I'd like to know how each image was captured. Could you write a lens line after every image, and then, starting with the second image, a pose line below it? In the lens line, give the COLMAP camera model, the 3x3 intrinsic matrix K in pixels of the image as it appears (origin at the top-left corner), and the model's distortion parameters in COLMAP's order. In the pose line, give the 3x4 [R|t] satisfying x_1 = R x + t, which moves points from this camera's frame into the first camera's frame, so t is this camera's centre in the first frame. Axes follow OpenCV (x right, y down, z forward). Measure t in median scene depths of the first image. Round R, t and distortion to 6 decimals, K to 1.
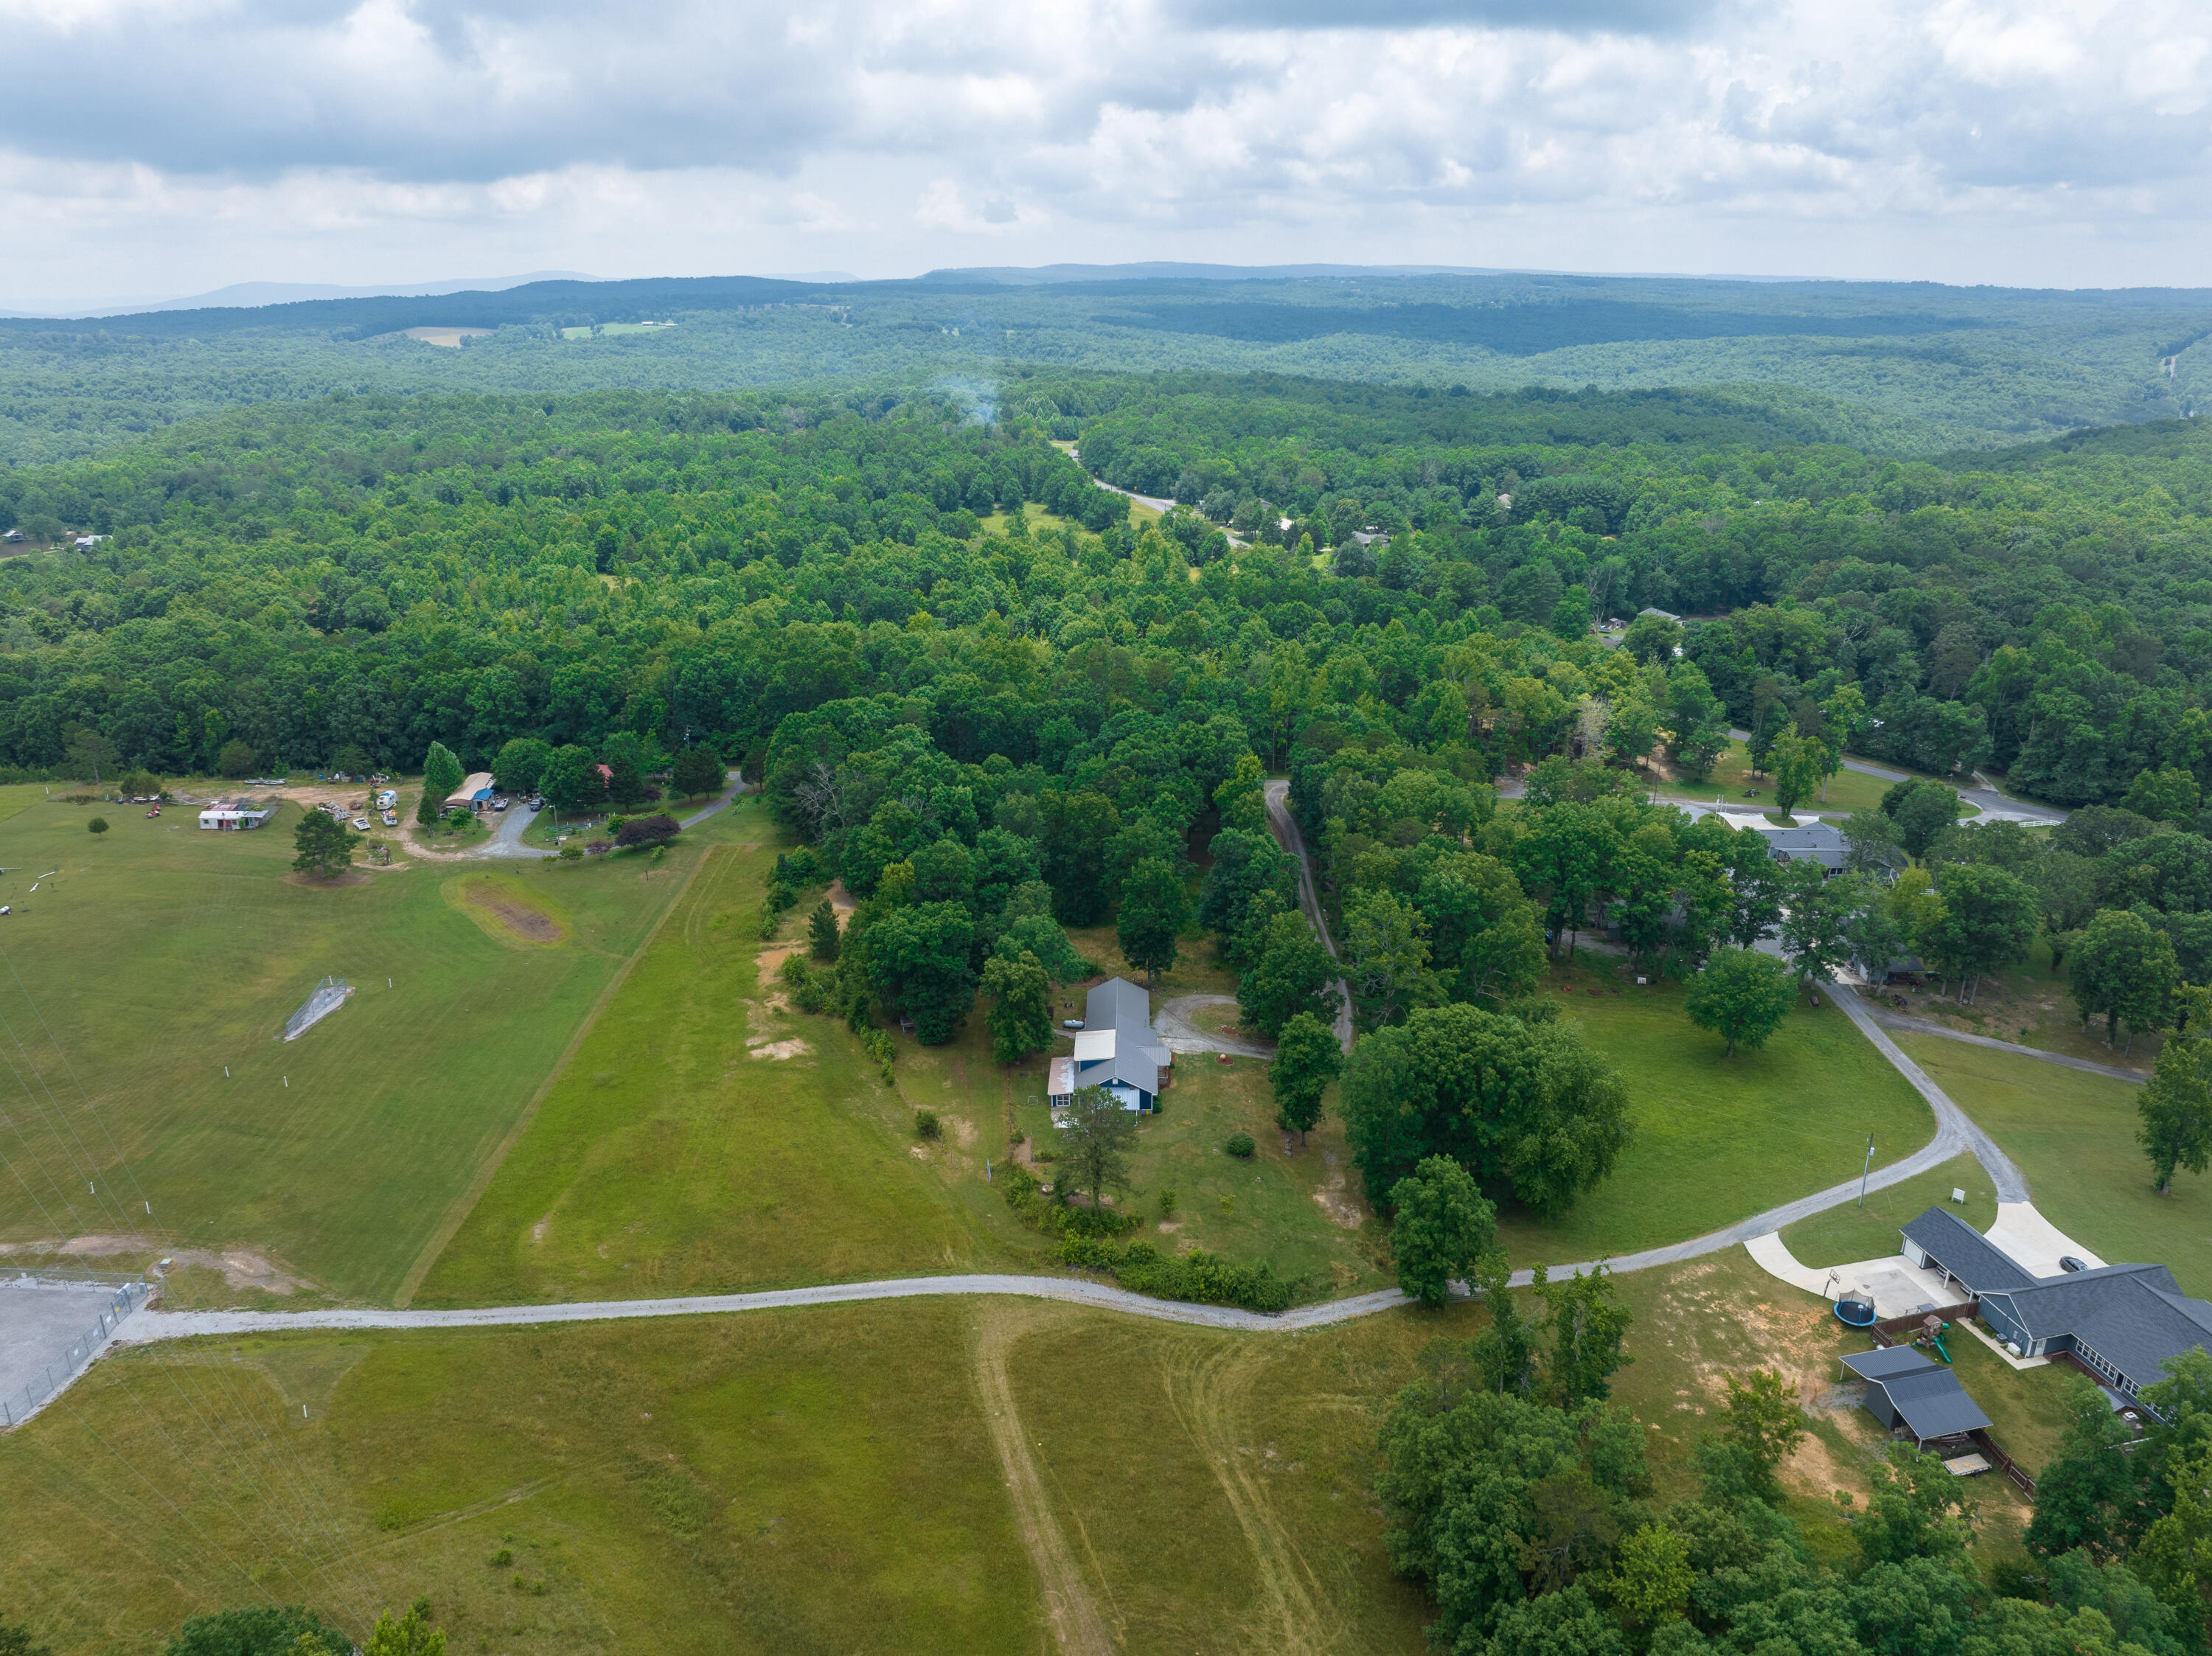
lens RADIAL K [[1567.2, 0, 1106.0], [0, 1567.2, 828.0], [0, 0, 1]] dist [-0.041358, 0.006743]
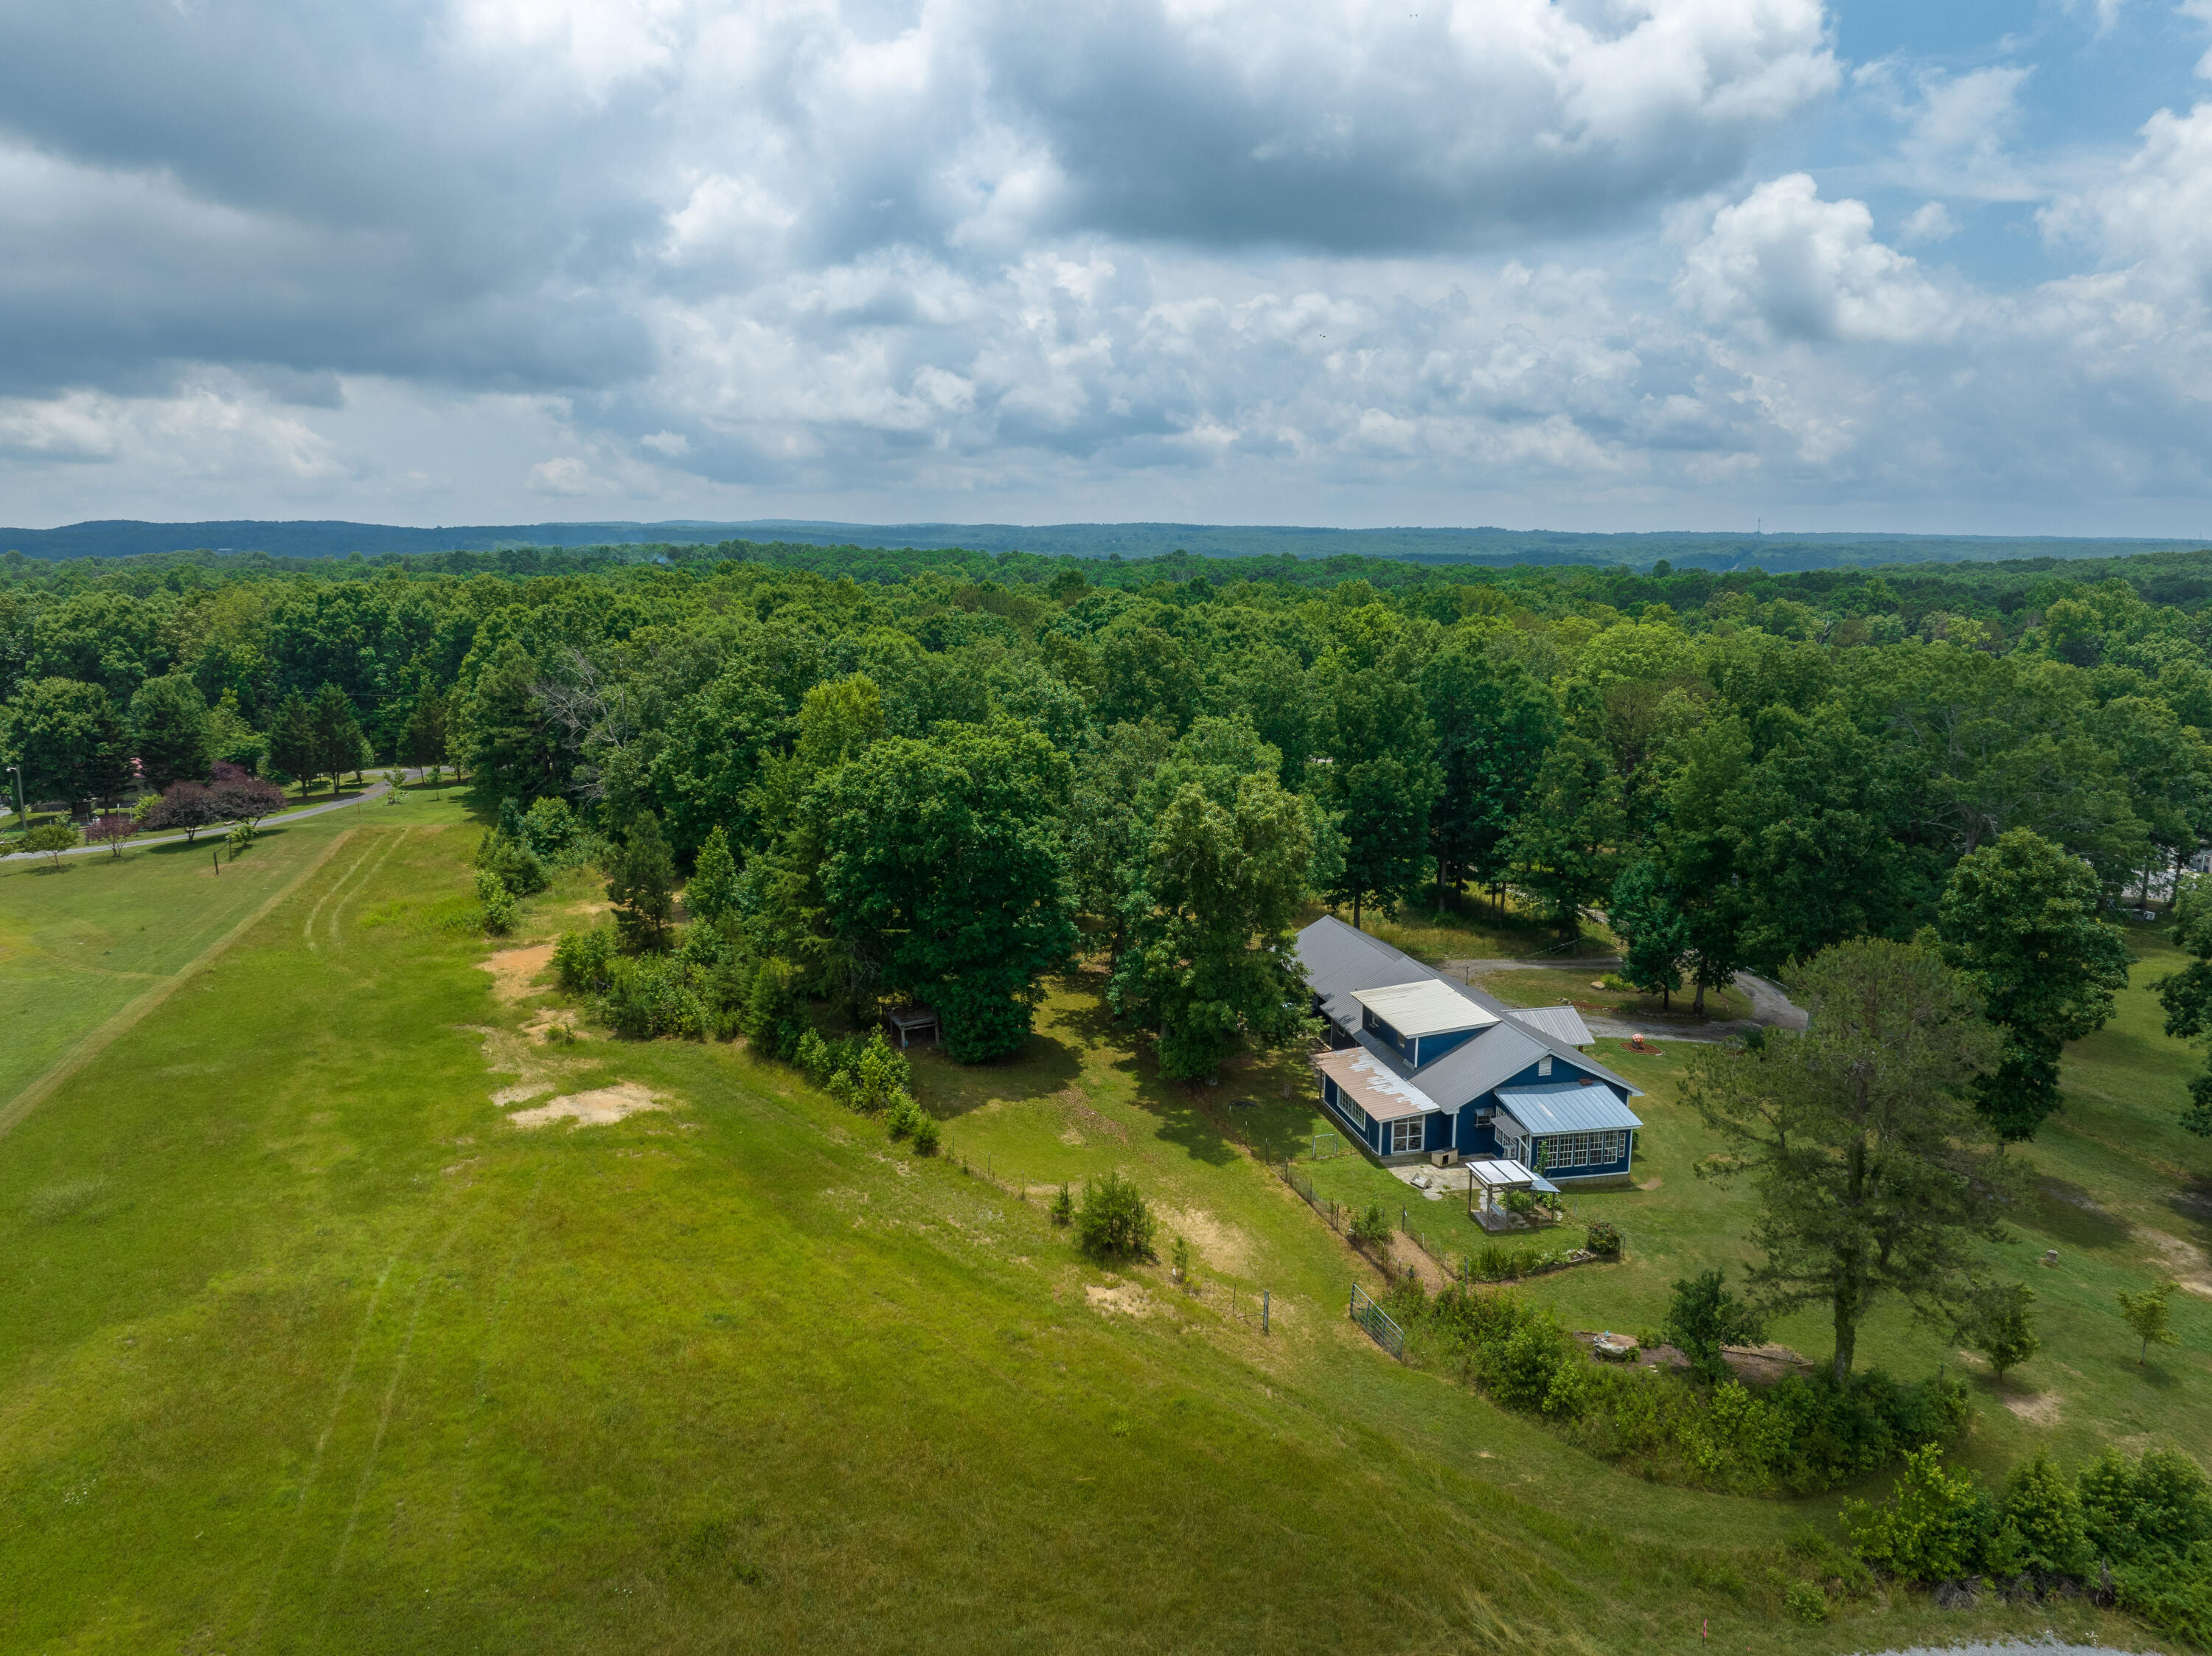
lens RADIAL K [[1567.2, 0, 1106.0], [0, 1567.2, 828.0], [0, 0, 1]] dist [-0.041358, 0.006743]
pose [[0.971271, -0.039490, 0.234678, -0.170238], [0.076420, 0.985664, -0.150420, 0.139452], [-0.225373, 0.164032, 0.960365, 0.586773]]
